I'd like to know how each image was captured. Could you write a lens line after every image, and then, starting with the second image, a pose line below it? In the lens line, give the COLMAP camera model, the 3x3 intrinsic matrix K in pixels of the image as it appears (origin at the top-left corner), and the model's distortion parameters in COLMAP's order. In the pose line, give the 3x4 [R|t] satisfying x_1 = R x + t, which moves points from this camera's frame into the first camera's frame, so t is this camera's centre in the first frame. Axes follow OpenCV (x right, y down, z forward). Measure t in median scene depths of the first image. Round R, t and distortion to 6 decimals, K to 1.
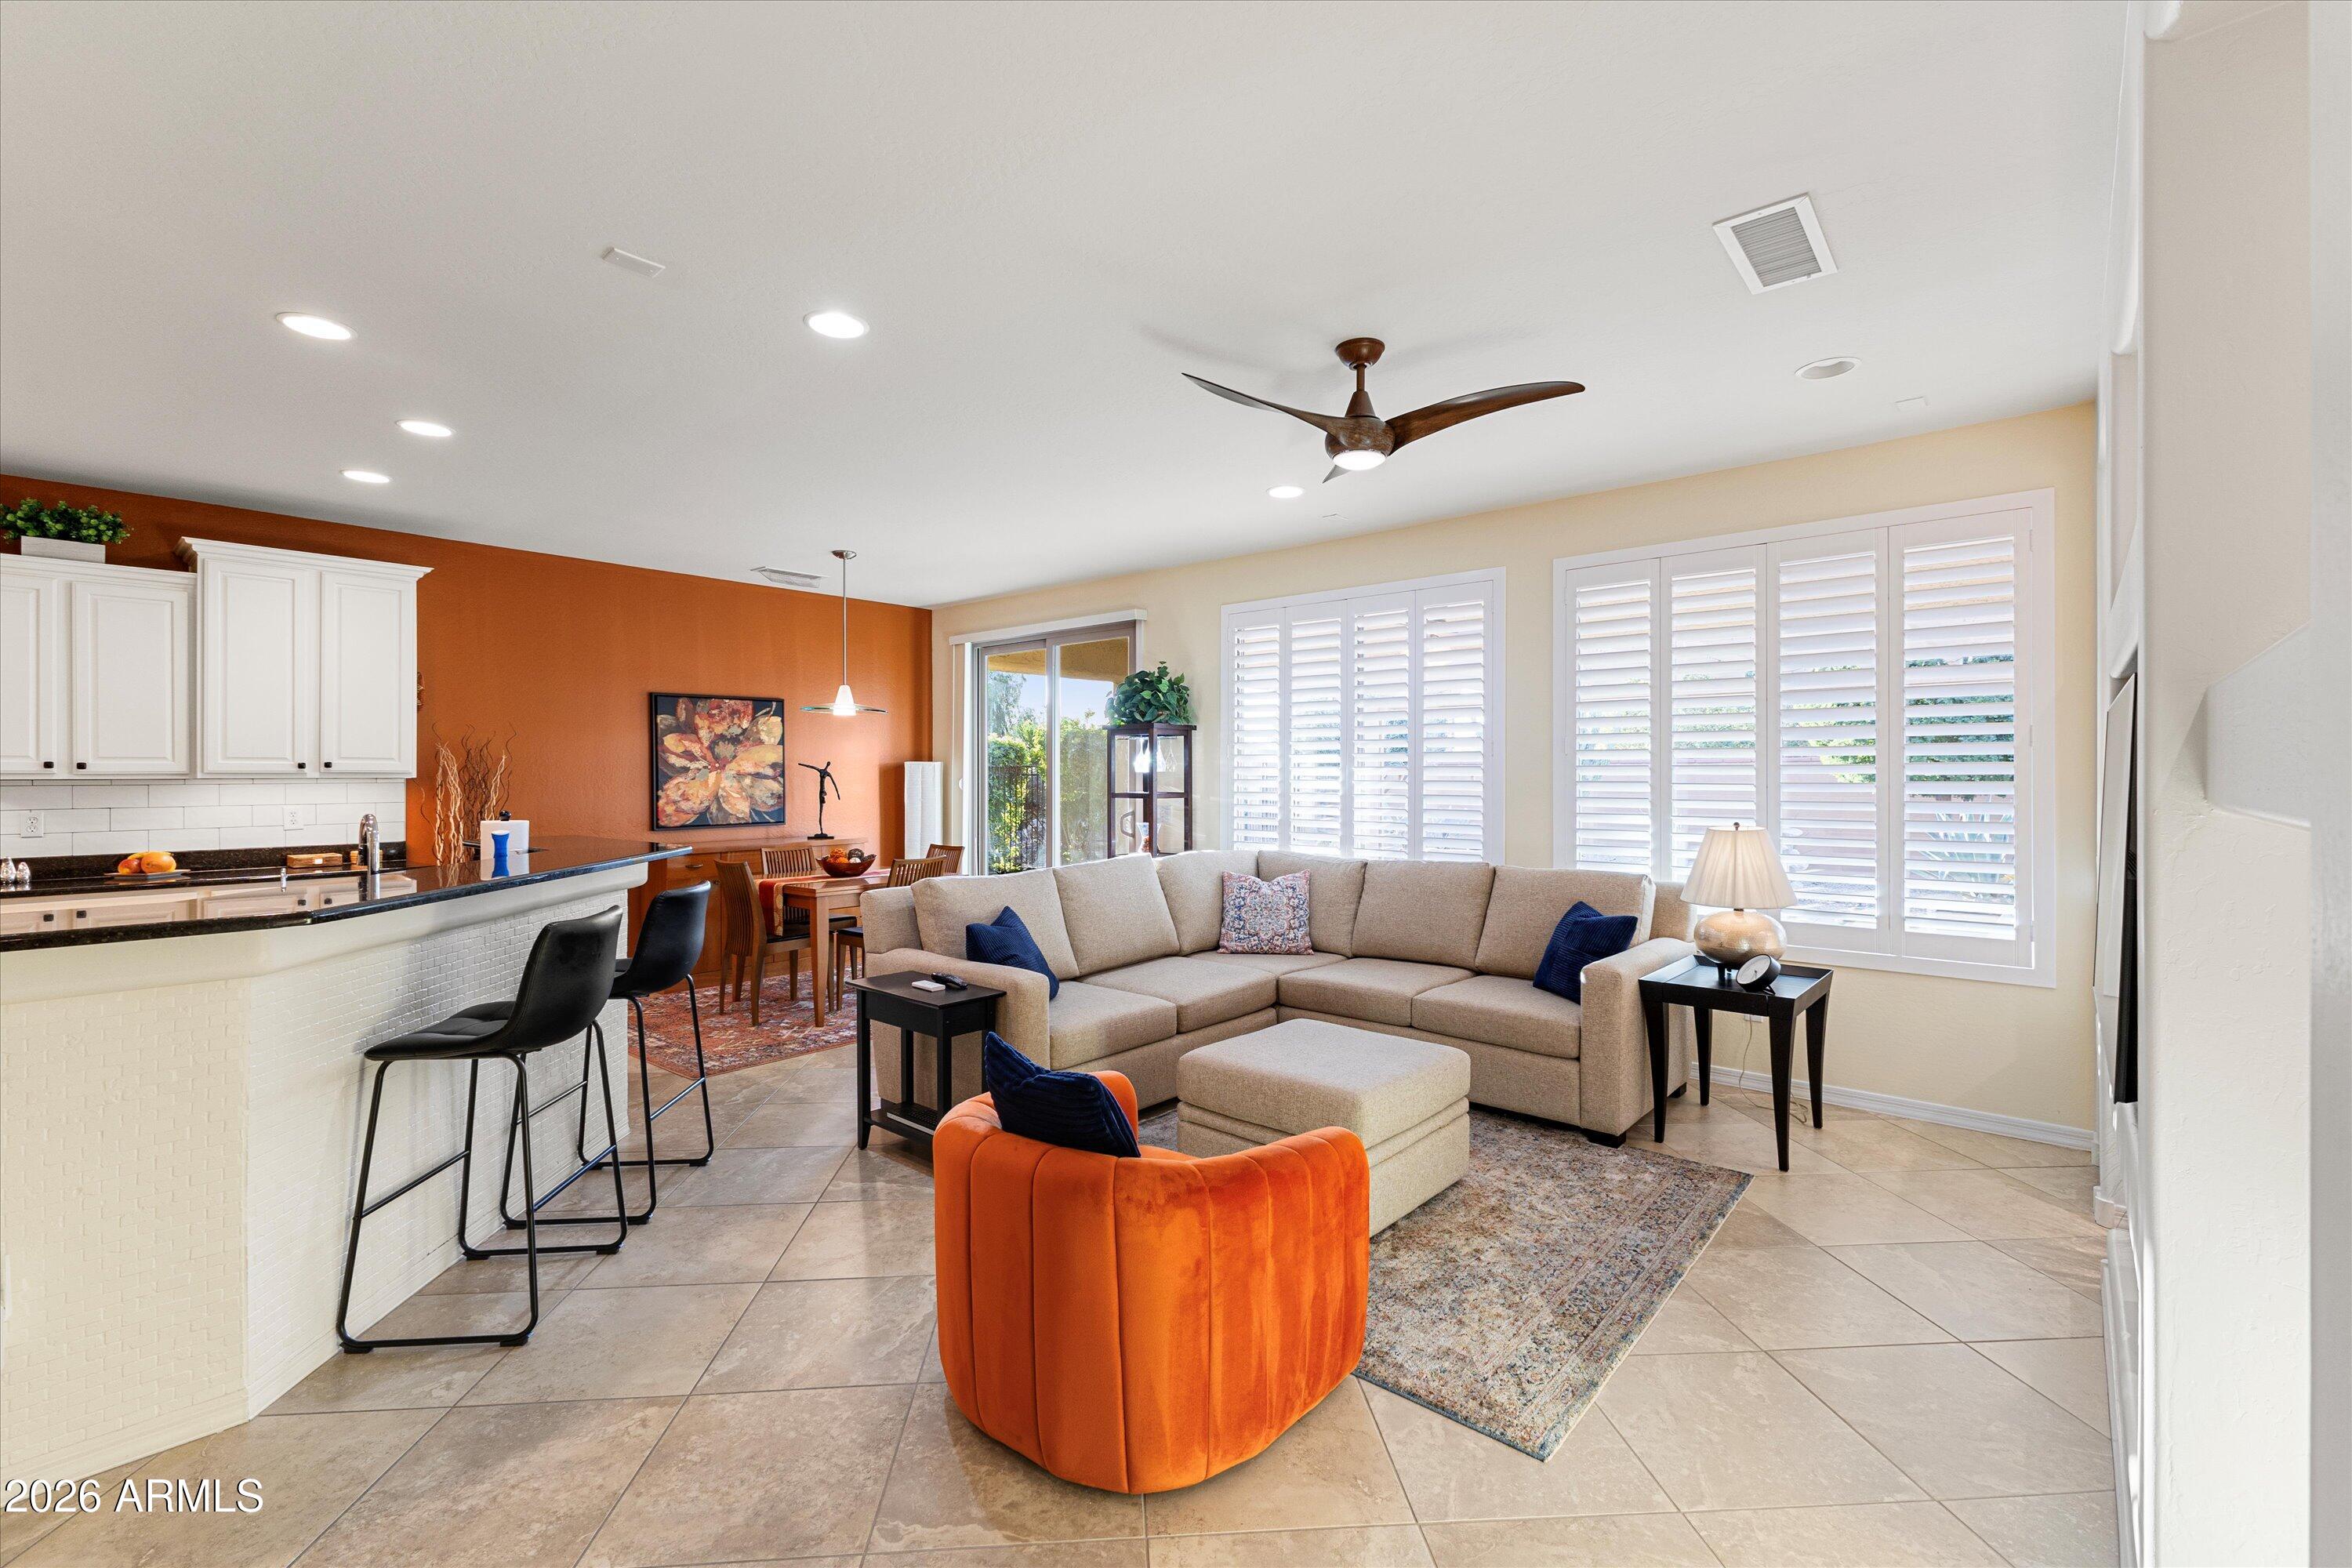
lens RADIAL K [[1016.3, 0, 1176.8], [0, 1016.3, 771.6], [0, 0, 1]] dist [0.011291, -0.002863]
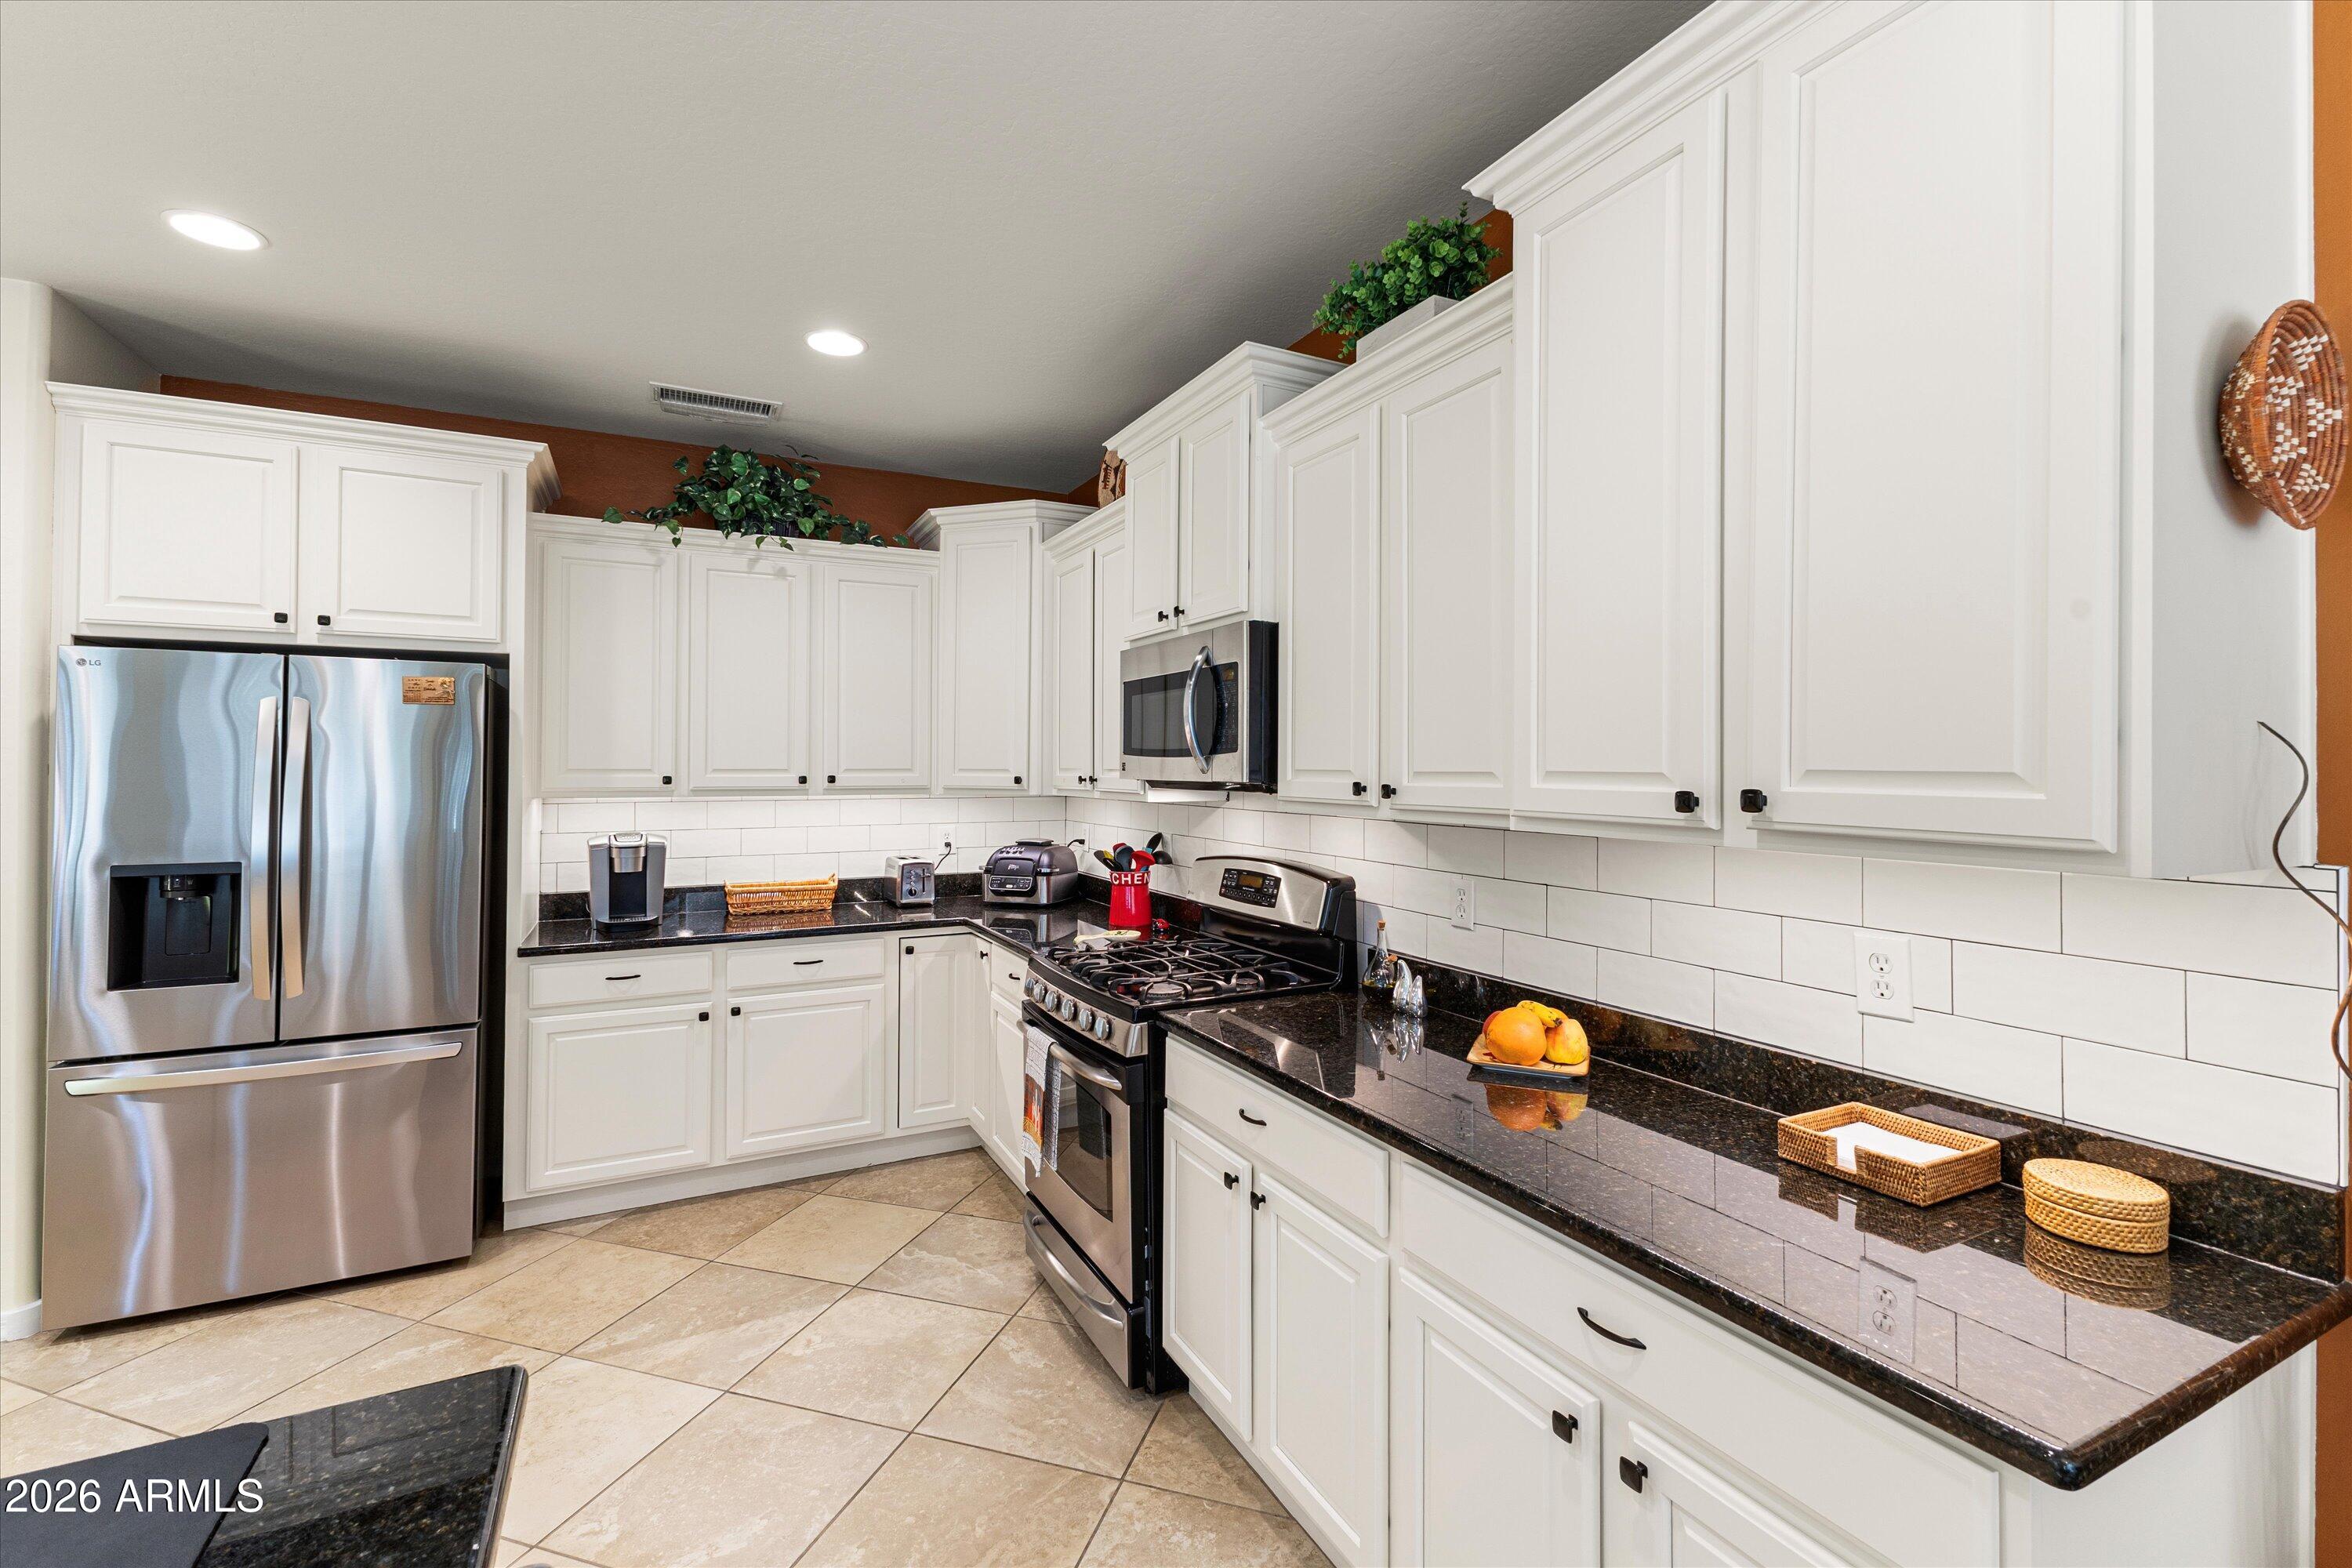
lens RADIAL K [[1016.3, 0, 1177.6], [0, 1016.3, 756.3], [0, 0, 1]] dist [0.011291, -0.002863]
pose [[-0.369586, -0.006059, -0.929177, -0.406386], [0.002167, 0.999970, -0.007383, -0.012282], [0.929194, -0.004742, -0.369562, 0.723938]]
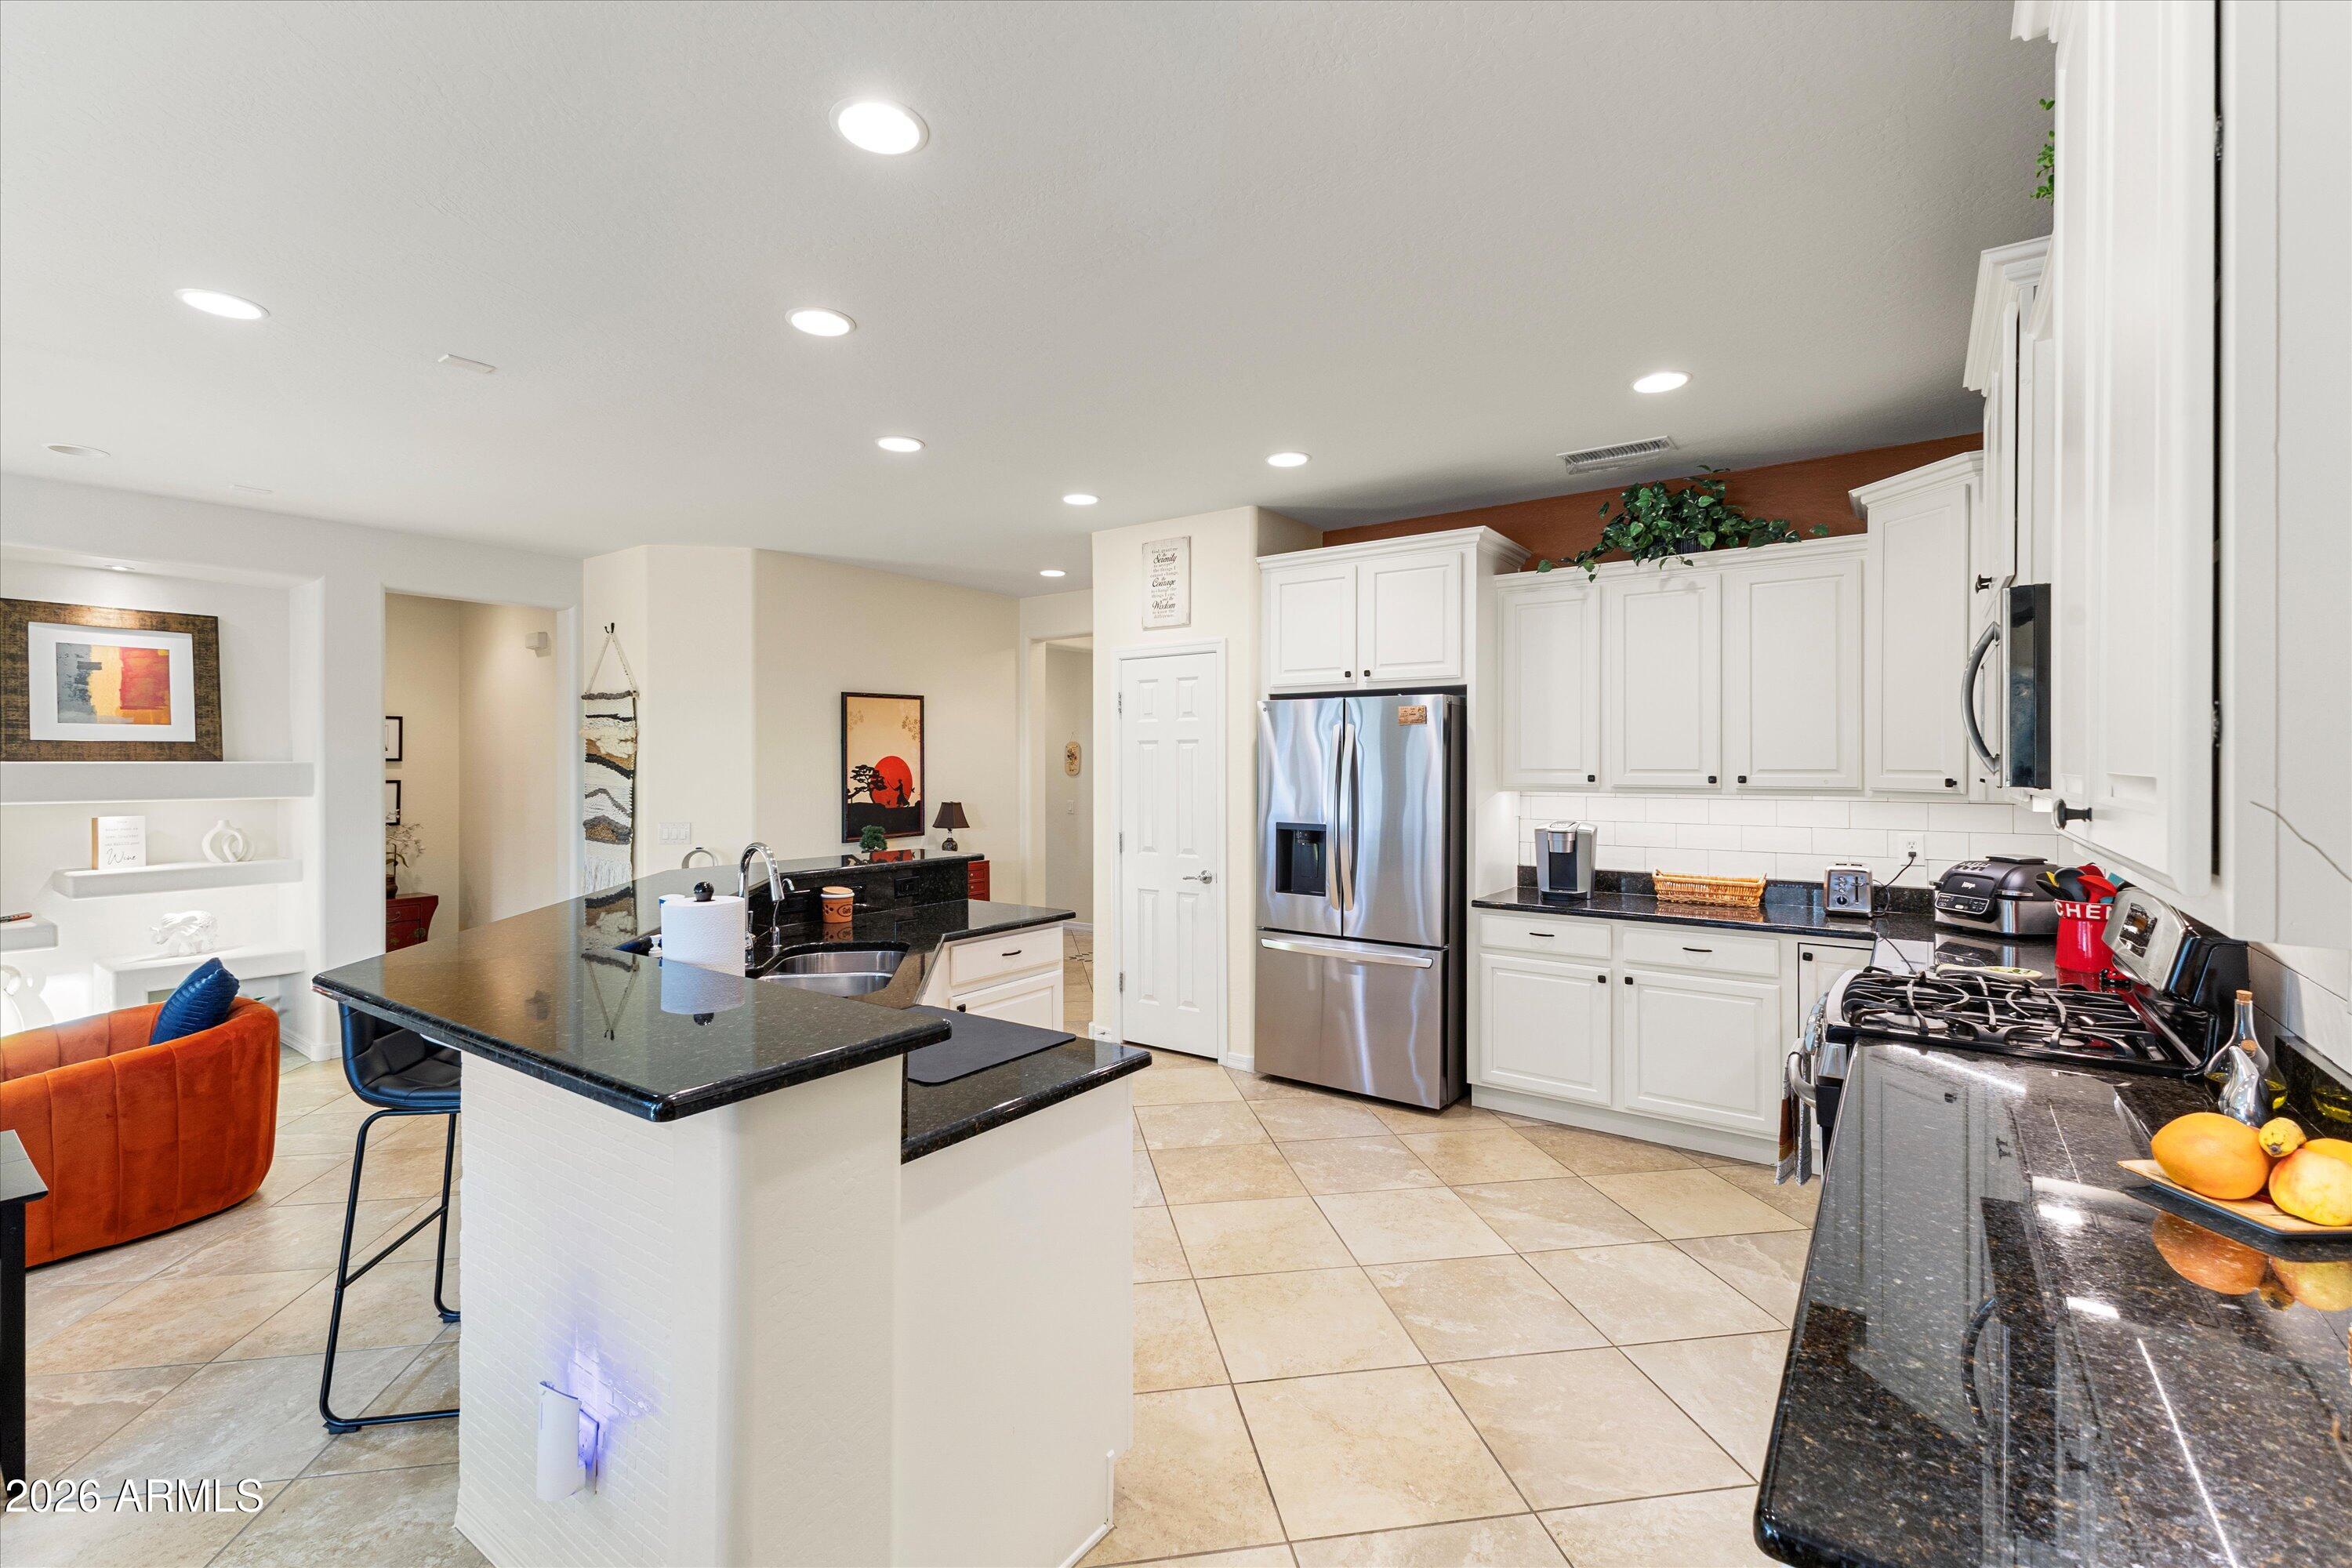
lens RADIAL K [[1016.3, 0, 1168.8], [0, 1016.3, 761.6], [0, 0, 1]] dist [0.011291, -0.002863]
pose [[-0.995832, 0.003239, -0.091150, -0.483106], [0.003811, 0.999974, -0.006094, -0.011999], [0.091128, -0.006416, -0.995819, 0.886317]]
